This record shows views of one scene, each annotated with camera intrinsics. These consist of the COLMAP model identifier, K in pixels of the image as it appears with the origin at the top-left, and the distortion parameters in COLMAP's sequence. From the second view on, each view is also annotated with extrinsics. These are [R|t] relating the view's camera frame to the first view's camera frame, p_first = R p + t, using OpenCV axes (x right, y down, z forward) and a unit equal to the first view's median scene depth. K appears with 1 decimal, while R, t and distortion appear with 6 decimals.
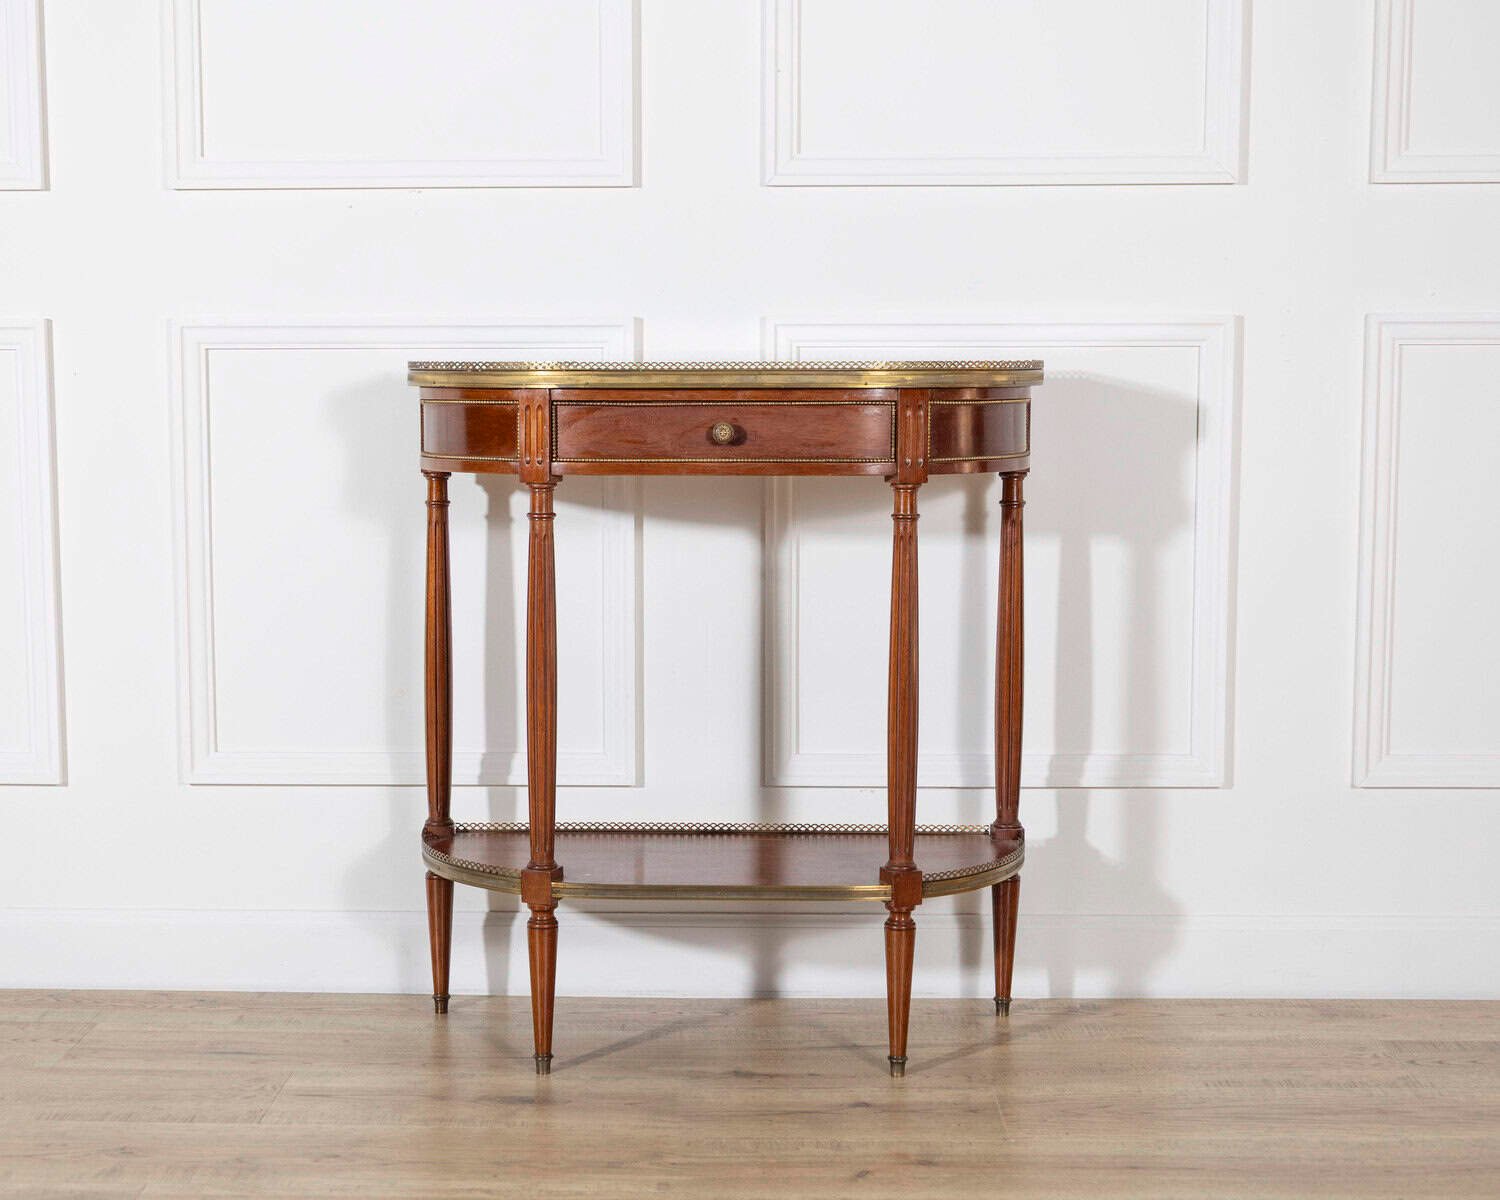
lens RADIAL K [[2394.9, 0, 676.8], [0, 2394.9, 576.4], [0, 0, 1]] dist [0.010674, 0.043542]
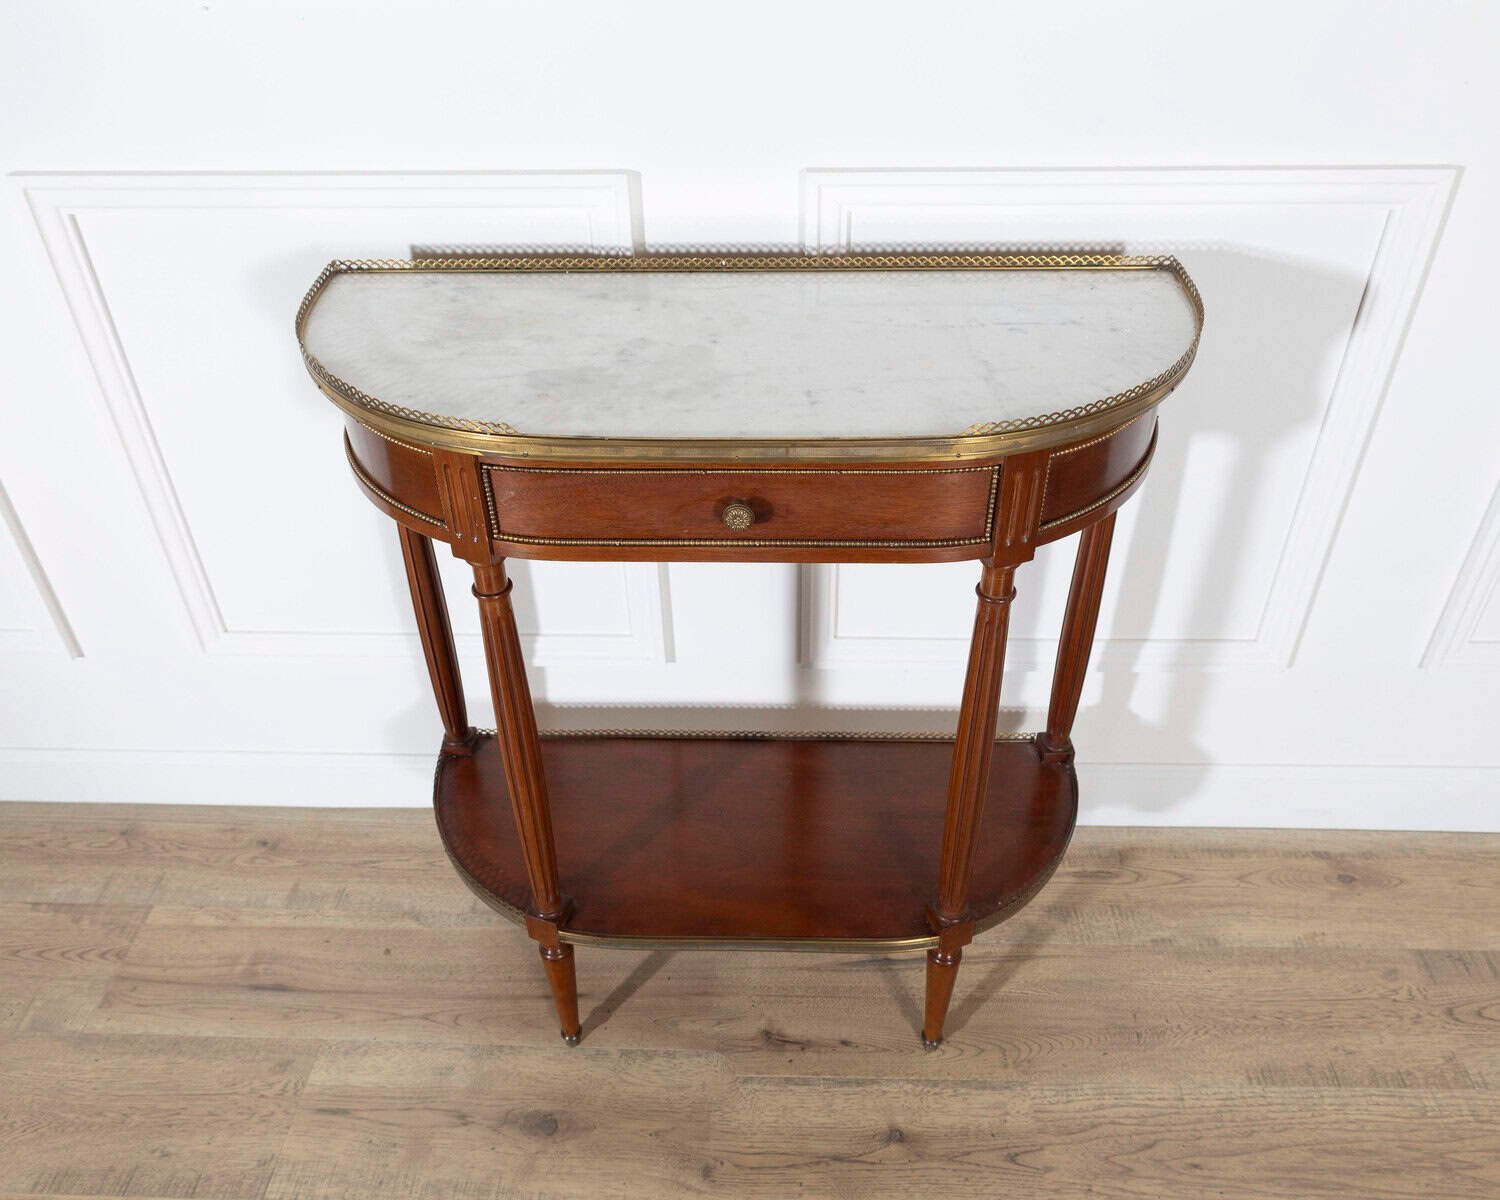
lens RADIAL K [[1188.8, 0, 750.0], [0, 1188.8, 600.0], [0, 0, 1]] dist [0.001025, -0.002439]
pose [[0.999885, -0.008713, -0.012442, 0.025859], [0.013956, 0.850300, 0.526114, -0.209770], [0.005996, -0.526227, 0.850323, 0.689899]]
